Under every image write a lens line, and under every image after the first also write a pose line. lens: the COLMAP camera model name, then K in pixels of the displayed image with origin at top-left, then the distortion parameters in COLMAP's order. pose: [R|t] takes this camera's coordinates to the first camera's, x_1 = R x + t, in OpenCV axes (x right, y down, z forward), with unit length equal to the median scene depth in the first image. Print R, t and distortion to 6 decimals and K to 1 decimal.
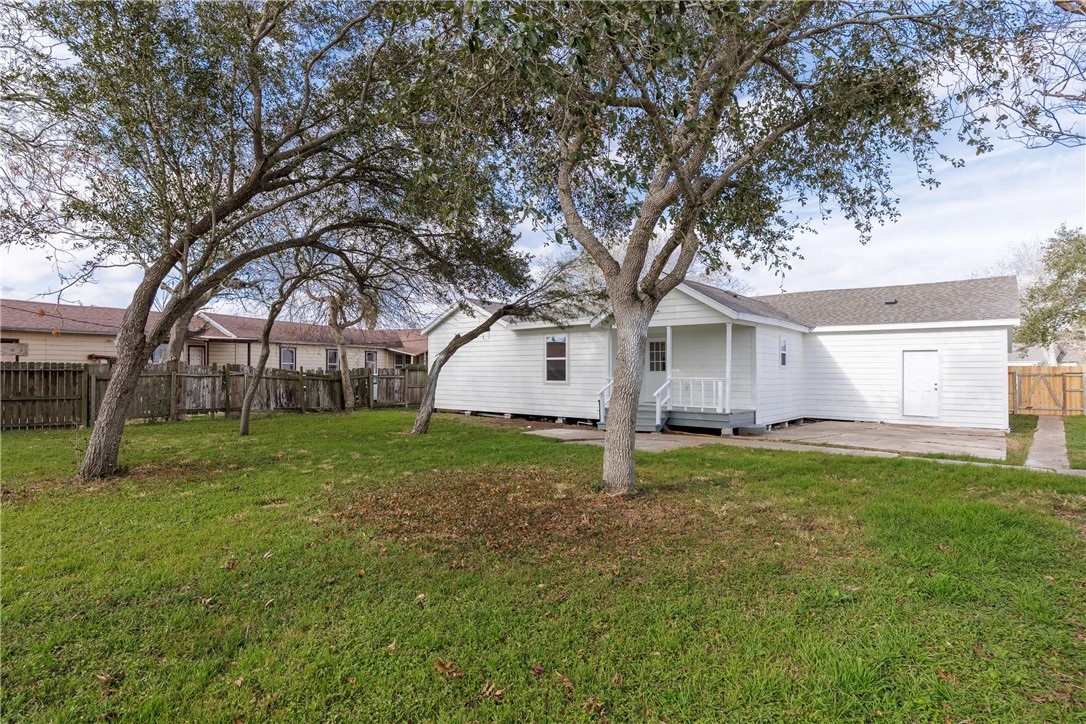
lens RADIAL K [[560.8, 0, 540.9], [0, 560.8, 362.2], [0, 0, 1]] dist [-0.003944, -0.000580]
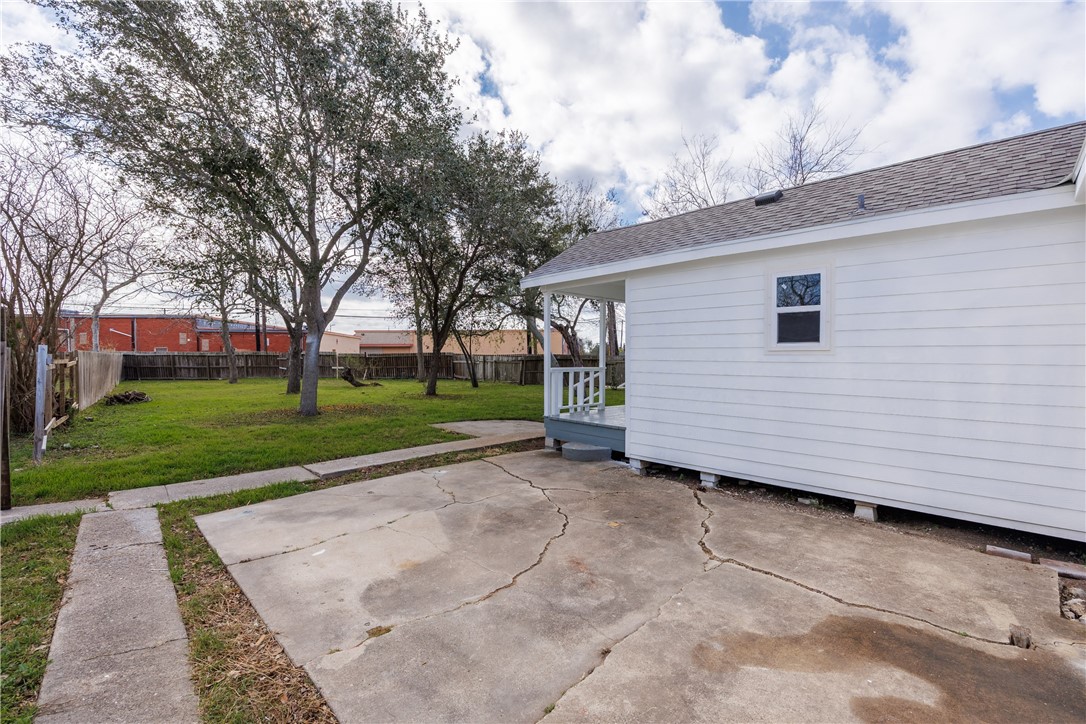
lens RADIAL K [[496.2, 0, 546.8], [0, 496.2, 361.9], [0, 0, 1]] dist [-0.019520, -0.000371]
pose [[-0.114497, 0.002935, -0.993419, 0.757257], [0.013748, 0.999905, 0.001369, 0.014829], [0.993328, -0.013501, -0.114527, 0.834062]]
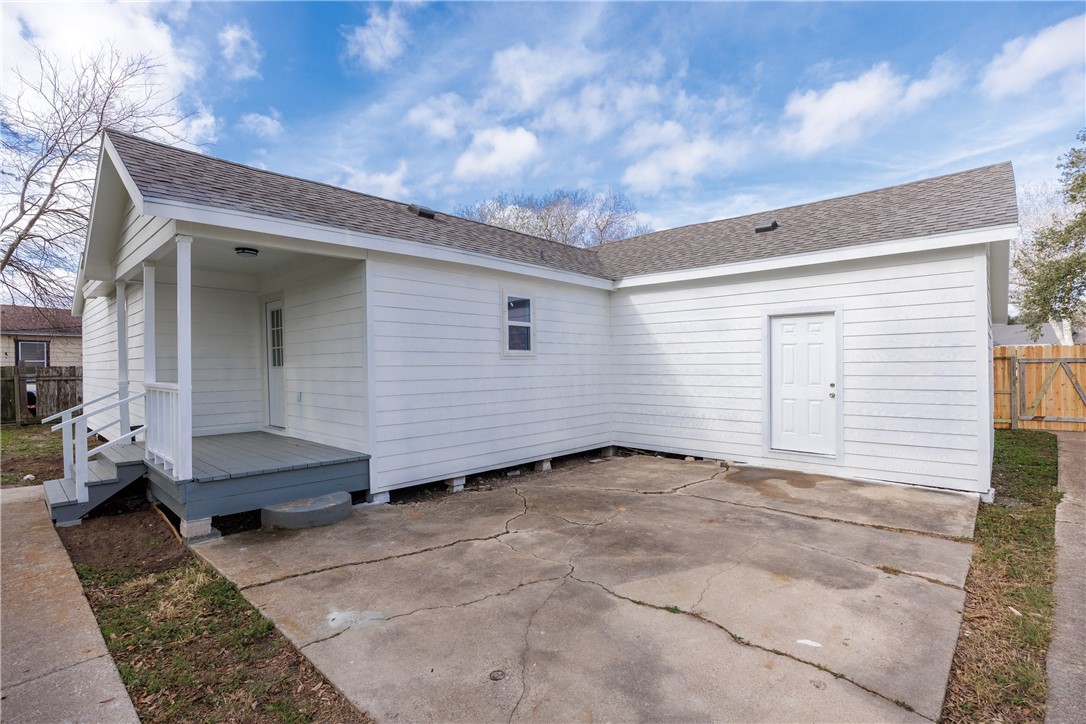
lens RADIAL K [[514.3, 0, 542.4], [0, 514.3, 363.5], [0, 0, 1]] dist [-0.013010, 0.000800]
pose [[0.998433, -0.014816, -0.053971, 0.459263], [0.015787, 0.999720, 0.017610, 0.009120], [0.053695, -0.018434, 0.998387, 0.527892]]
